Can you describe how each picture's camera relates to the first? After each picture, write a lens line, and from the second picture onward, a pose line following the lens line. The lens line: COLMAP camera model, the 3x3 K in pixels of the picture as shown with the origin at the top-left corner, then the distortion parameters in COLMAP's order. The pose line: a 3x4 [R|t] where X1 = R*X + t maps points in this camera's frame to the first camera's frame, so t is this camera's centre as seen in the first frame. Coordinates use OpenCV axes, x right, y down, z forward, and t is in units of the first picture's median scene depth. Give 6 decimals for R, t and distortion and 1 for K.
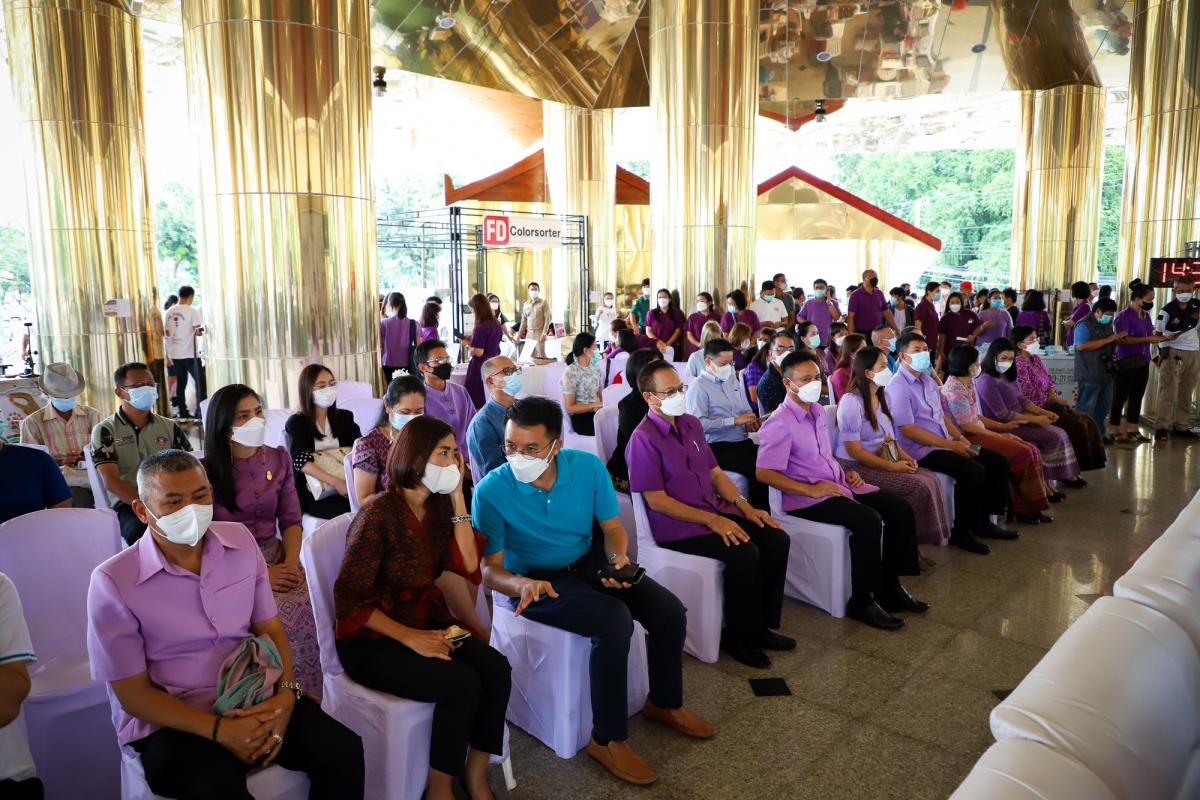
lens RADIAL K [[859.5, 0, 600.0], [0, 859.5, 400.0], [0, 0, 1]] dist [-0.046643, 0.035854]
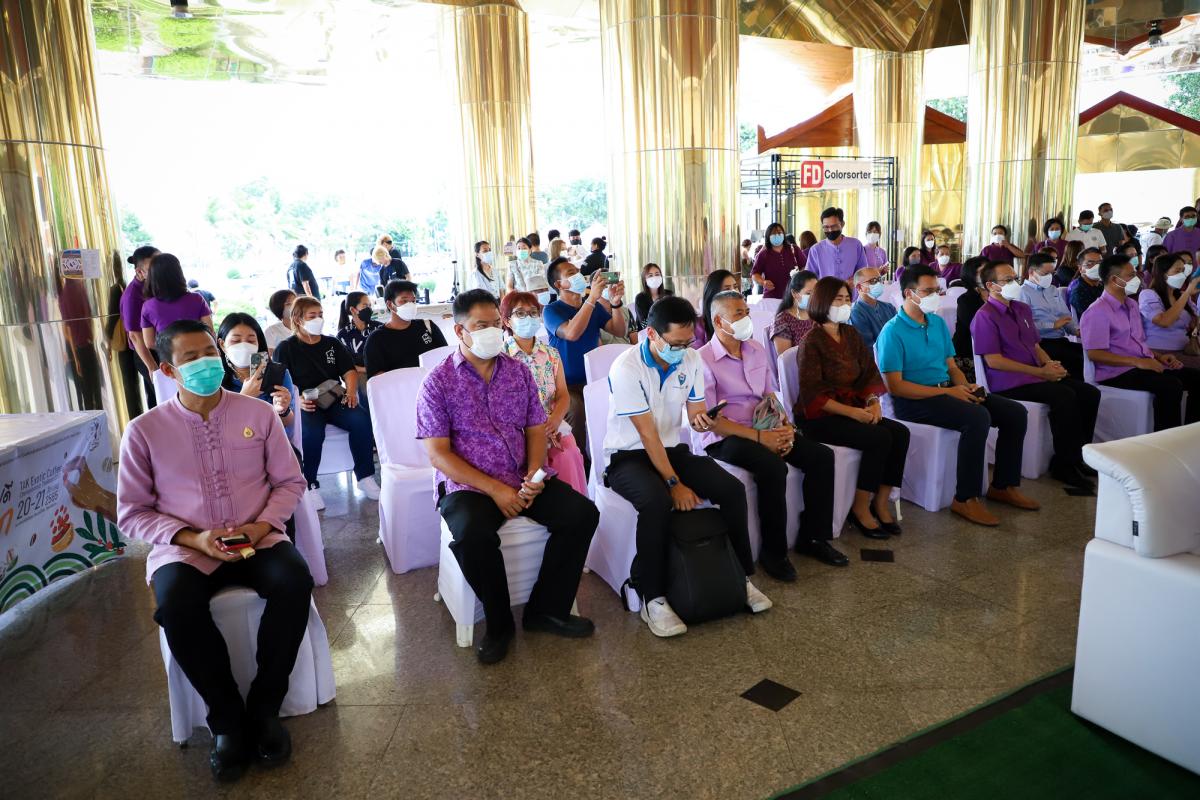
lens RADIAL K [[859.5, 0, 600.0], [0, 859.5, 400.0], [0, 0, 1]] dist [-0.046643, 0.035854]
pose [[0.950002, 0.030560, -0.310746, -0.031327], [-0.013109, 0.998225, 0.058092, 0.031678], [0.311970, -0.051114, 0.948716, -0.142883]]
